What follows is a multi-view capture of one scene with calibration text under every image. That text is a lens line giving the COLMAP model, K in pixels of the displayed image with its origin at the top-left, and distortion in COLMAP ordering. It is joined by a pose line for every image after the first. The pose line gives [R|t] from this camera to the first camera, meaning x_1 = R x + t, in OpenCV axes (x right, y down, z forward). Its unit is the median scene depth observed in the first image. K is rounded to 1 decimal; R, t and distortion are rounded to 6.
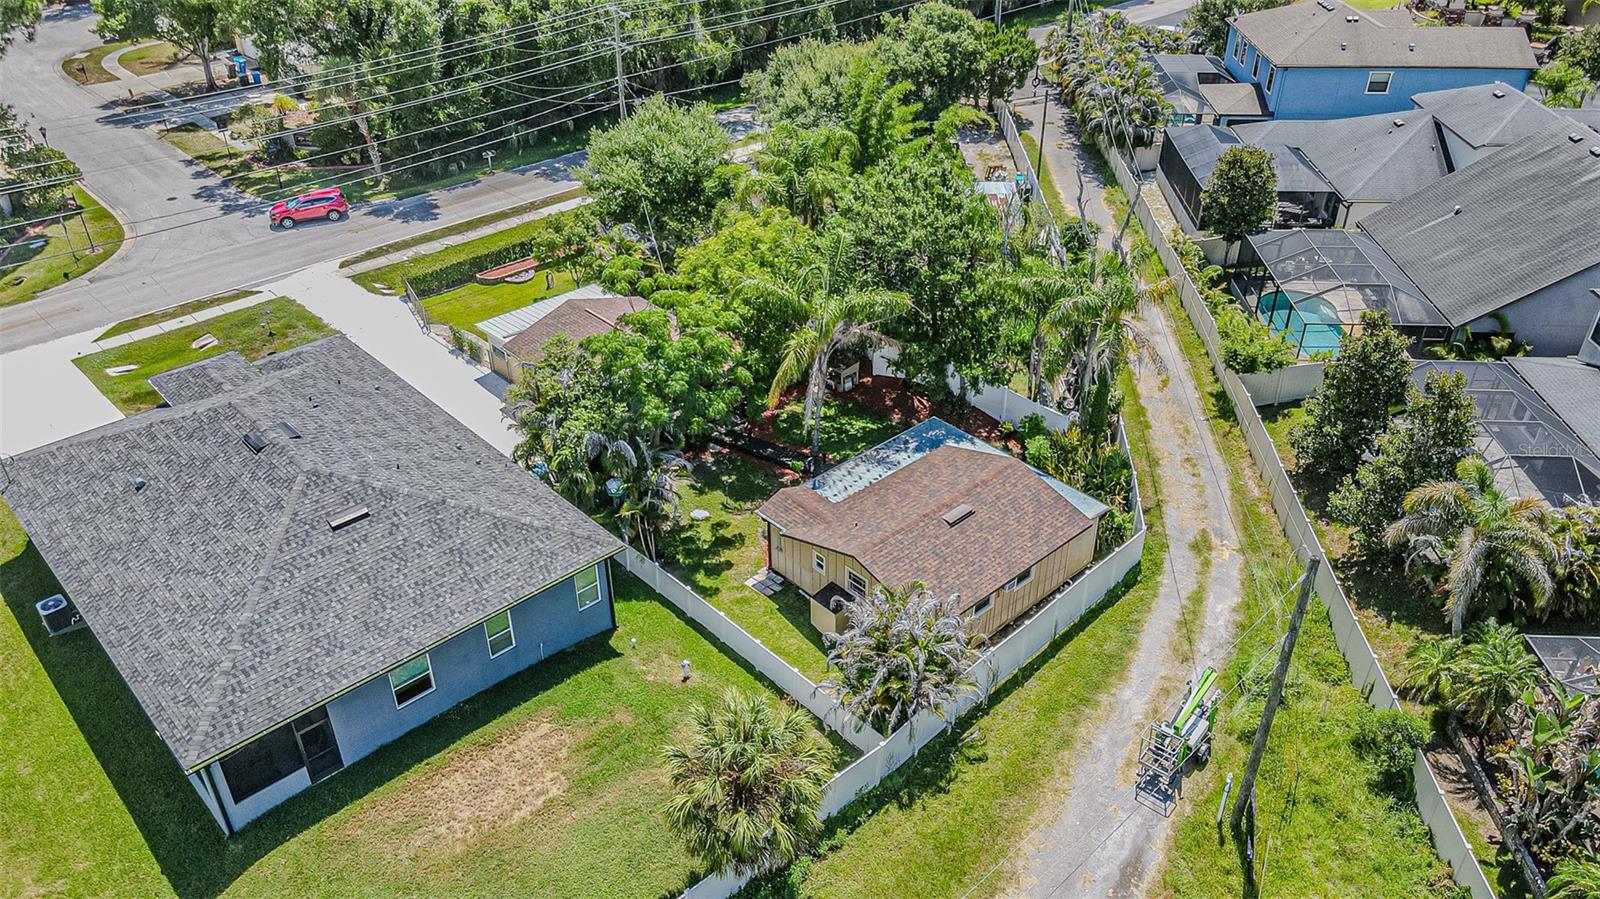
lens RADIAL K [[1186.6, 0, 800.0], [0, 1186.6, 449.5], [0, 0, 1]] dist [-0.000829, 0.000144]
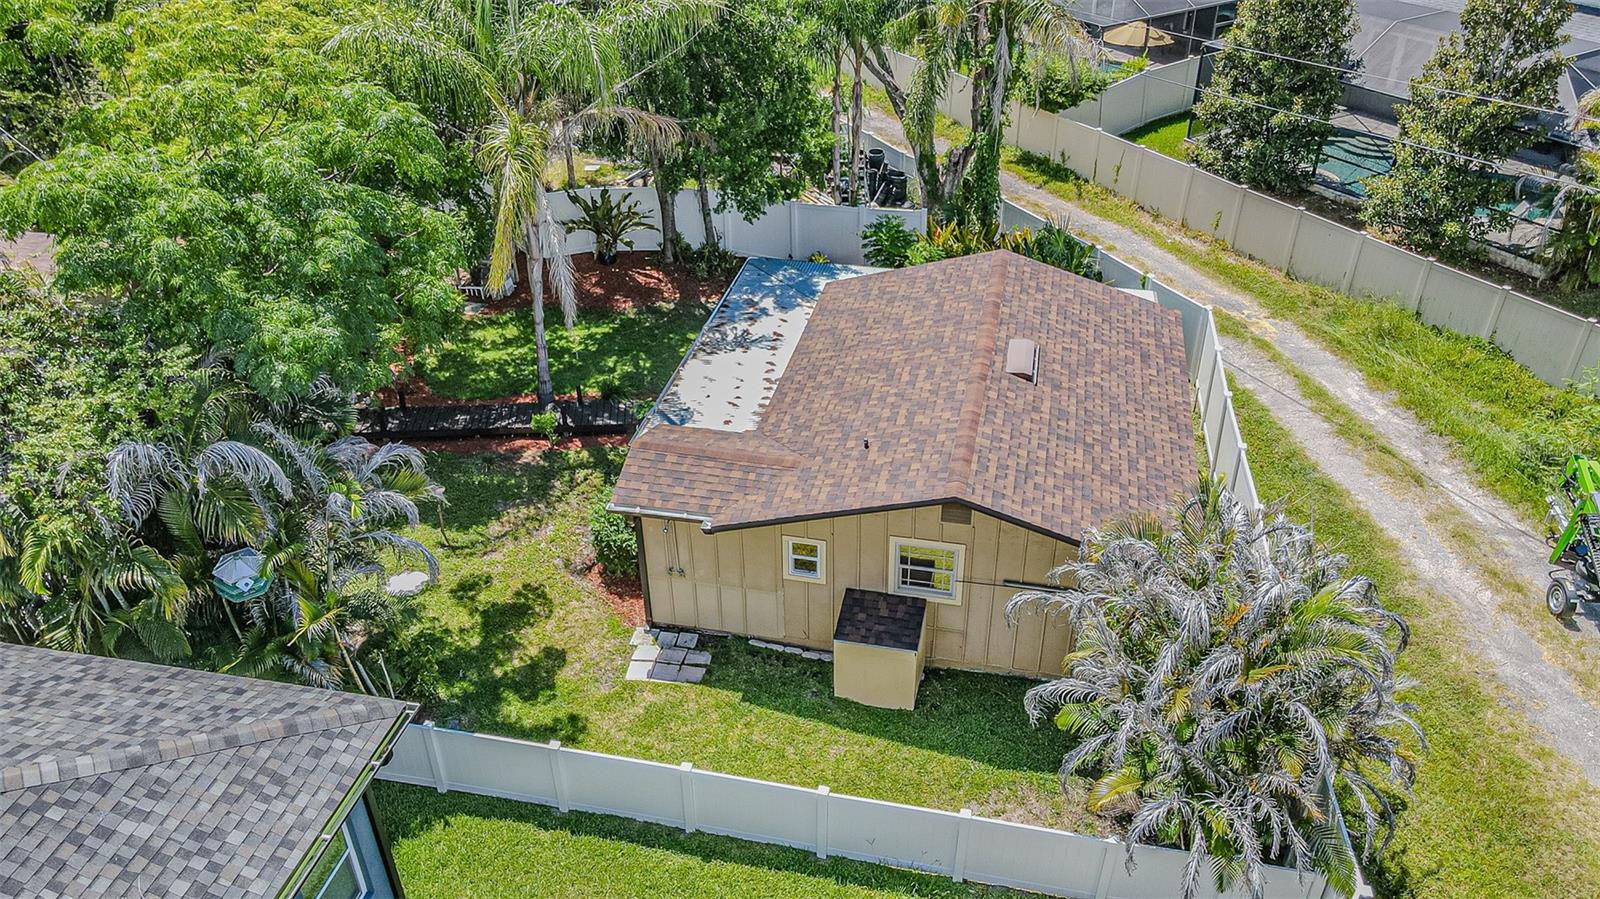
lens RADIAL K [[1186.6, 0, 800.0], [0, 1186.6, 449.5], [0, 0, 1]] dist [-0.000829, 0.000144]
pose [[0.818343, -0.317424, 0.479121, -0.170614], [0.318051, 0.944478, 0.082496, 0.019309], [-0.478705, 0.084875, 0.873863, 0.580190]]
